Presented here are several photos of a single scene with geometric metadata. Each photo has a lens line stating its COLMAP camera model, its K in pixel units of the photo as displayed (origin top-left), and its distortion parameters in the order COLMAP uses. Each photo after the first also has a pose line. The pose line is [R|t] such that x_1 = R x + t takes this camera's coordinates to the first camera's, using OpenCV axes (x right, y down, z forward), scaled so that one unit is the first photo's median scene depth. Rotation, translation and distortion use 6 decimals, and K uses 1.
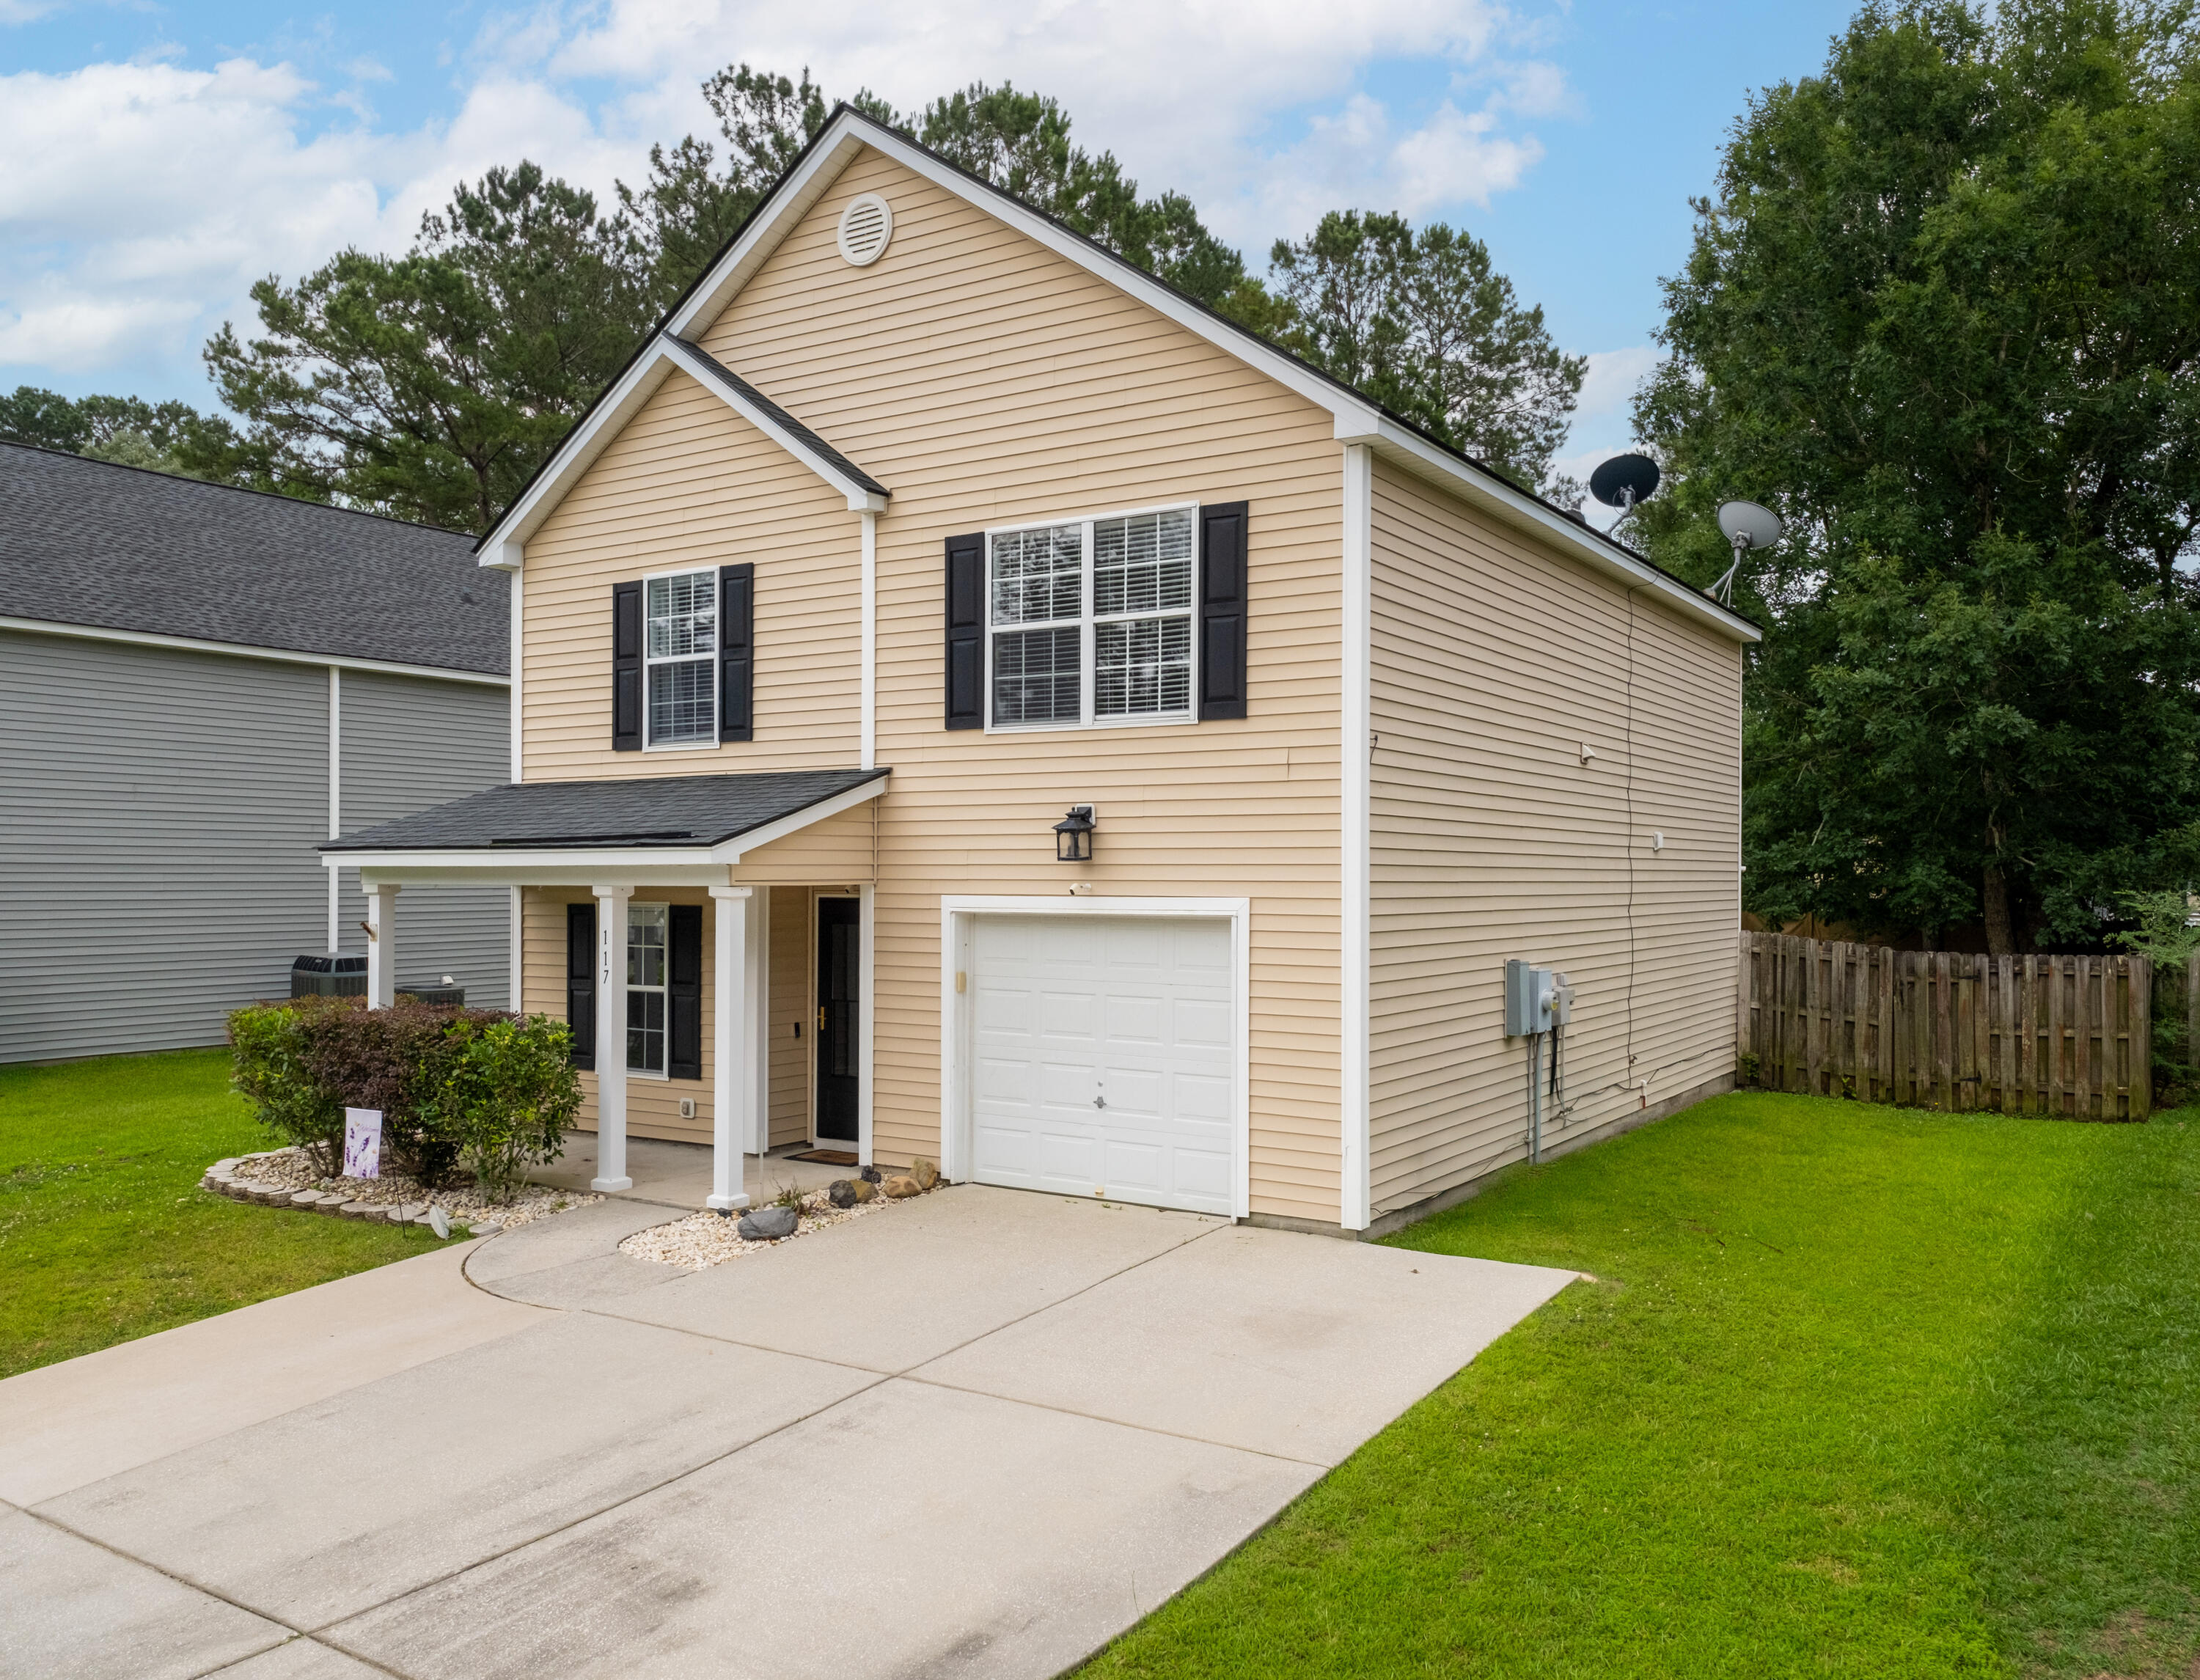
lens RADIAL K [[1824.0, 0, 1100.0], [0, 1824.0, 840.0], [0, 0, 1]] dist [-0.002091, 0.000528]
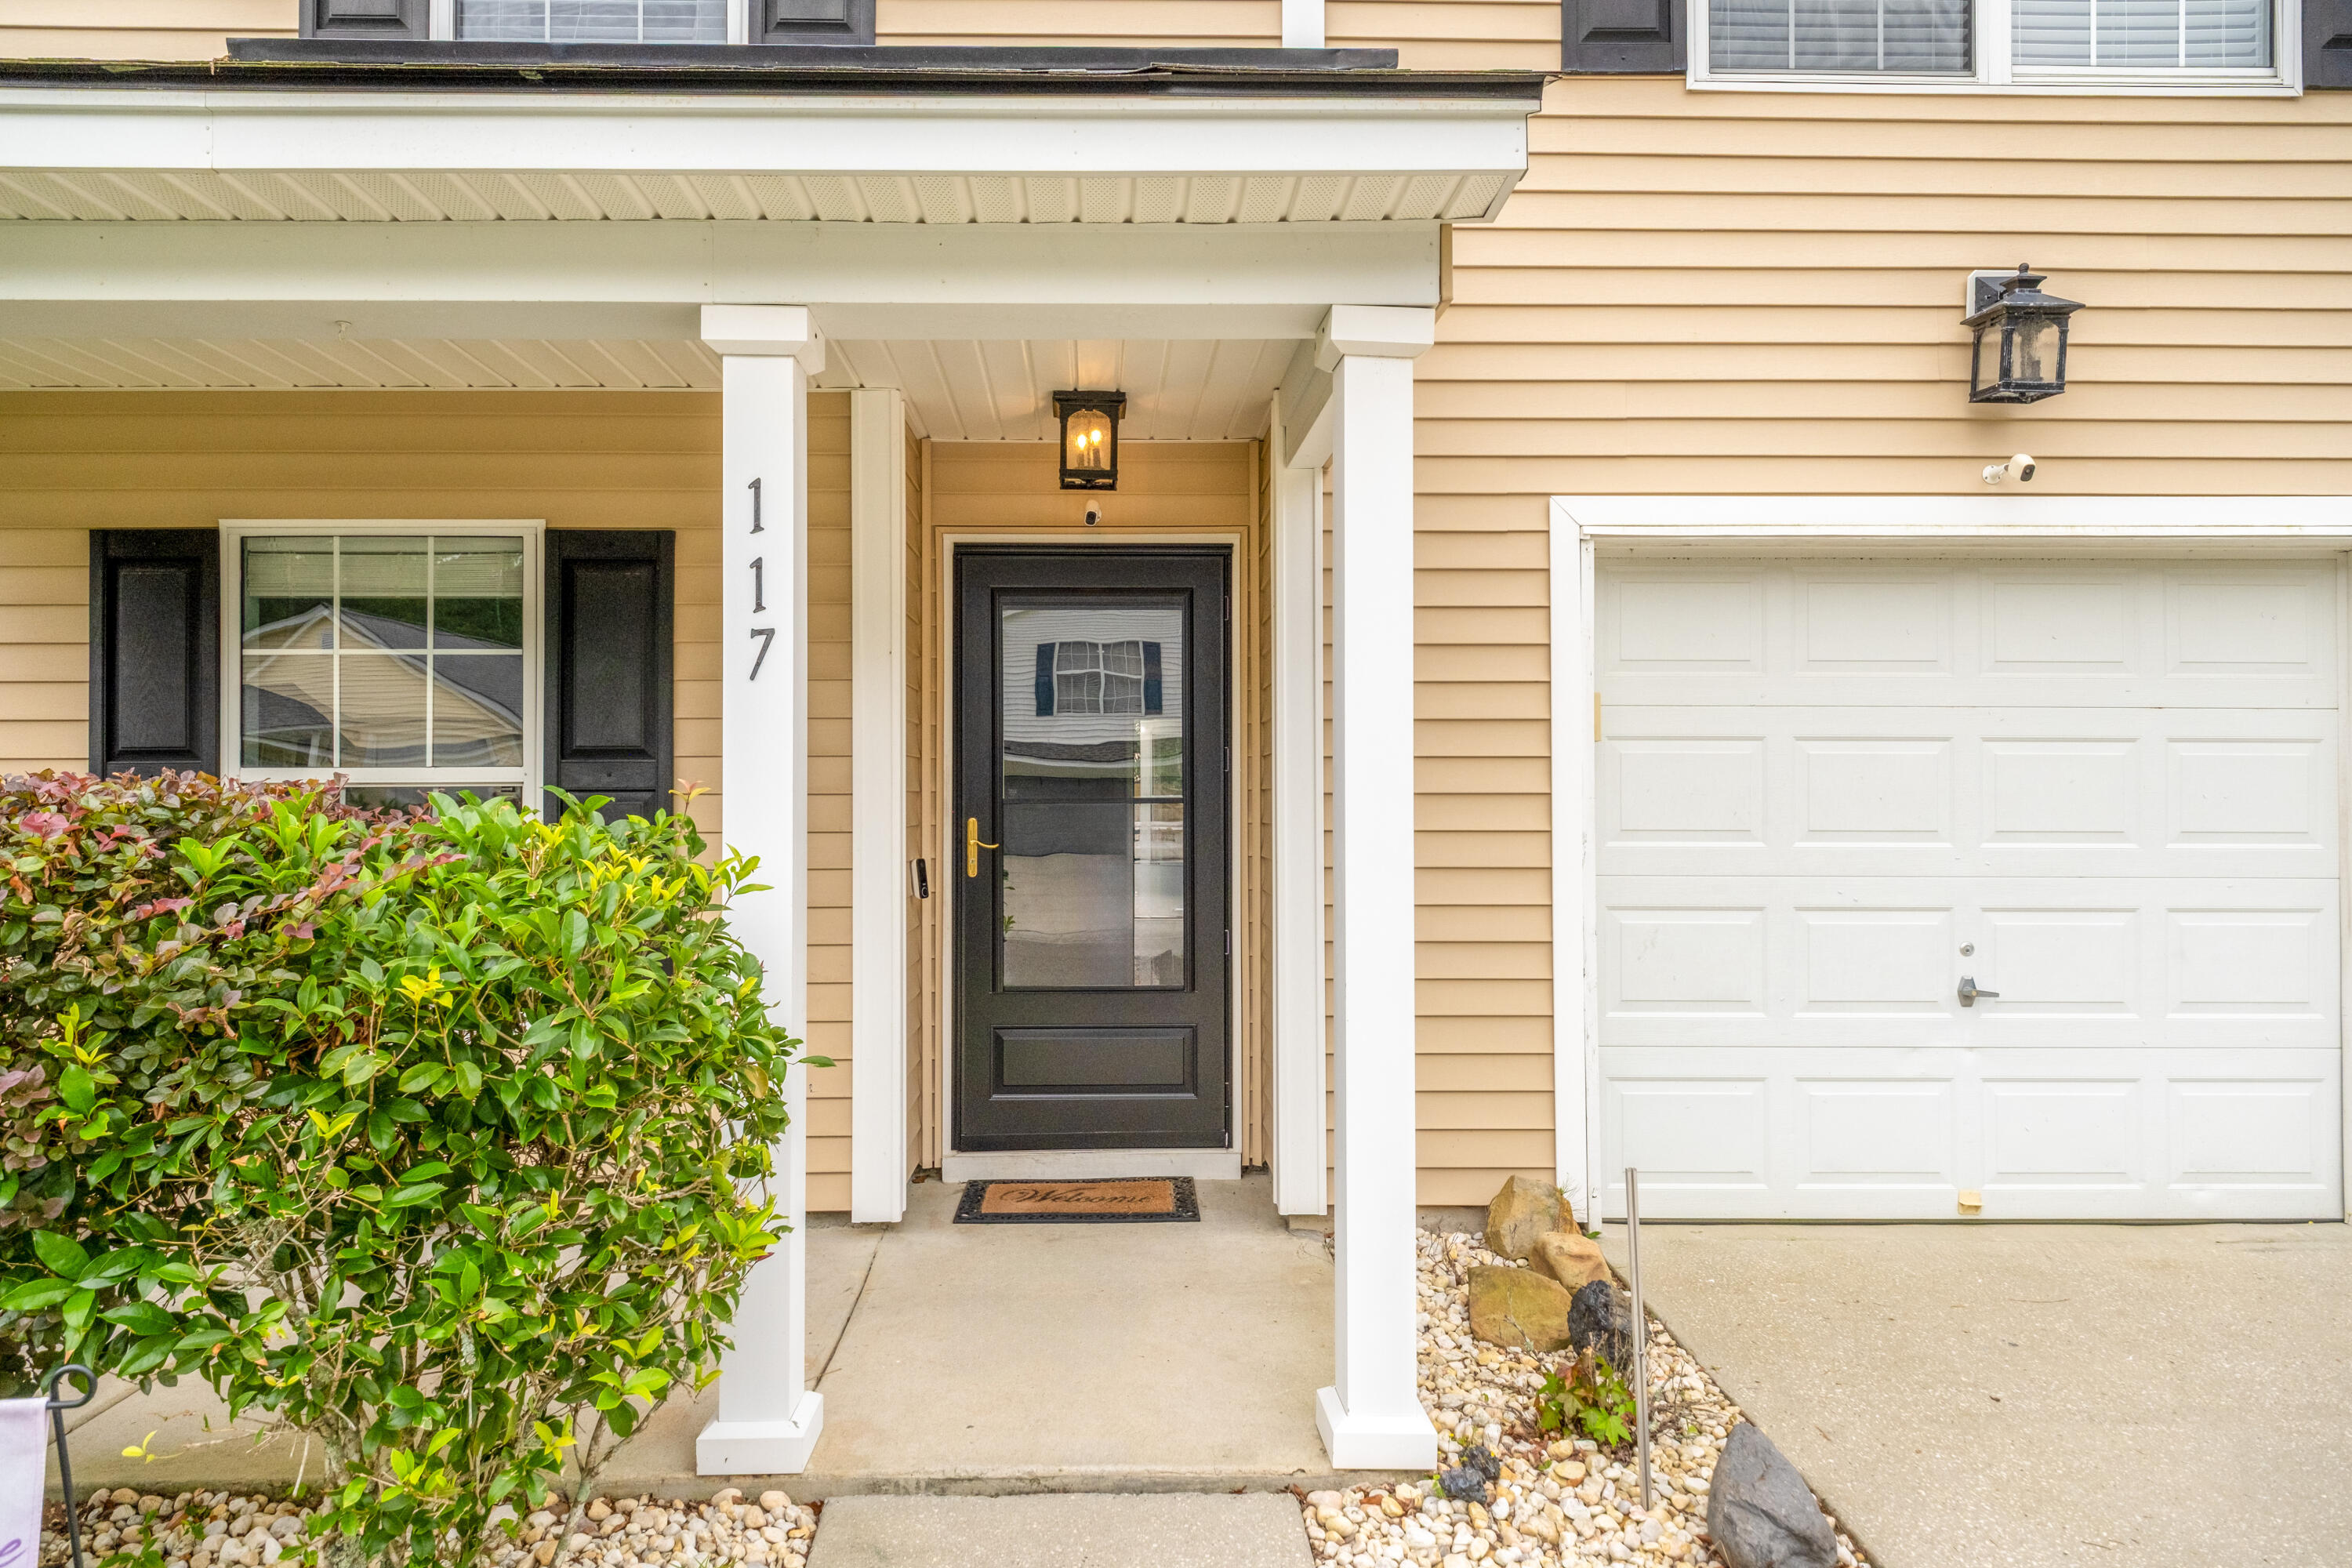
lens RADIAL K [[1624.4, 0, 1176.0], [0, 1624.4, 784.0], [0, 0, 1]] dist [-0.001913, -0.000905]
pose [[0.815838, 0.005527, 0.578254, -0.356229], [-0.008104, 0.999965, 0.001876, 0.092676], [-0.578224, -0.006216, 0.815855, 0.770885]]
